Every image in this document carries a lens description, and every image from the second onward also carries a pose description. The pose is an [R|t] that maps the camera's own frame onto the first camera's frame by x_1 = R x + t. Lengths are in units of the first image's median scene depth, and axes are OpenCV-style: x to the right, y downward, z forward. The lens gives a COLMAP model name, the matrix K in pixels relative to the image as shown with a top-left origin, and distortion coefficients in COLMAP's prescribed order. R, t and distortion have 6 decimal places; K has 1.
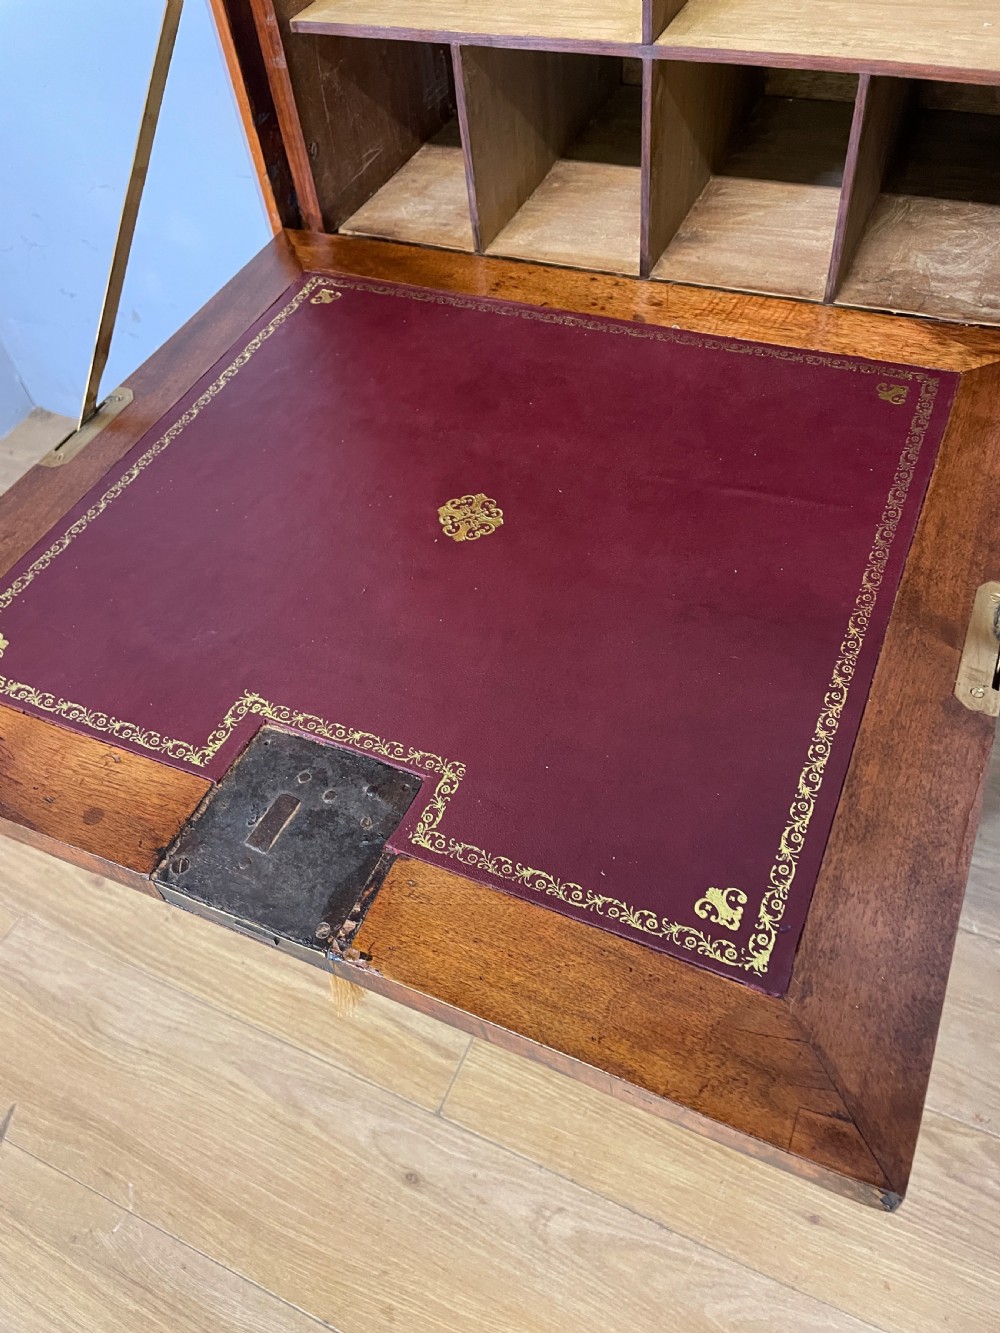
lens RADIAL K [[1017.7, 0, 491.8], [0, 1017.7, 662.6], [0, 0, 1]] dist [0.090753, -0.122362]
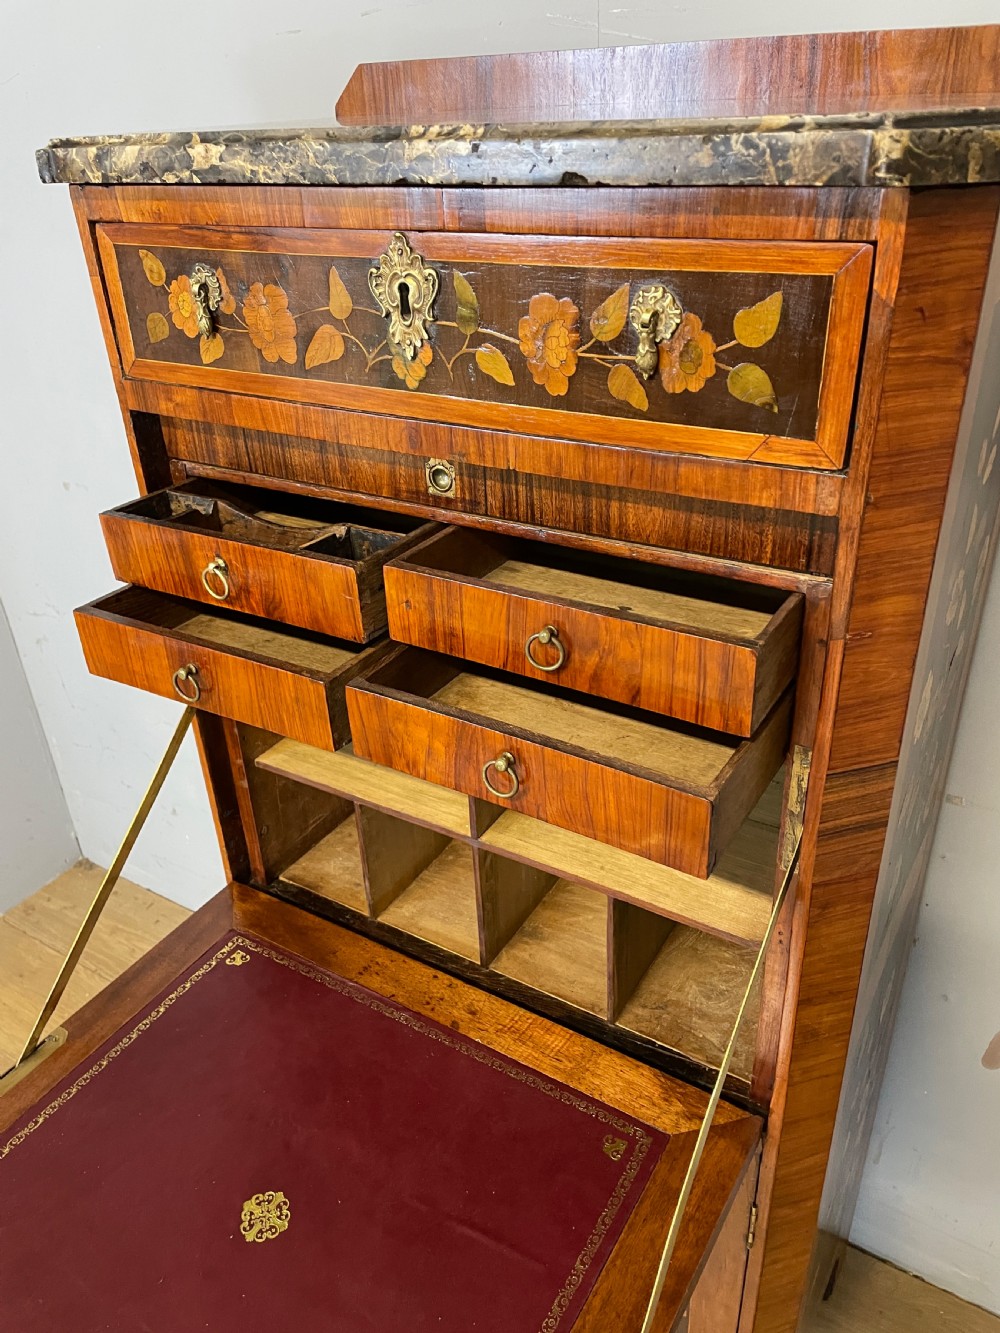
lens RADIAL K [[1017.7, 0, 490.7], [0, 1017.7, 660.9], [0, 0, 1]] dist [0.090753, -0.122362]
pose [[0.990379, 0.105875, -0.089101, 0.213998], [-0.130451, 0.929155, -0.345911, -0.268228], [0.046165, 0.354206, 0.934027, -0.318199]]
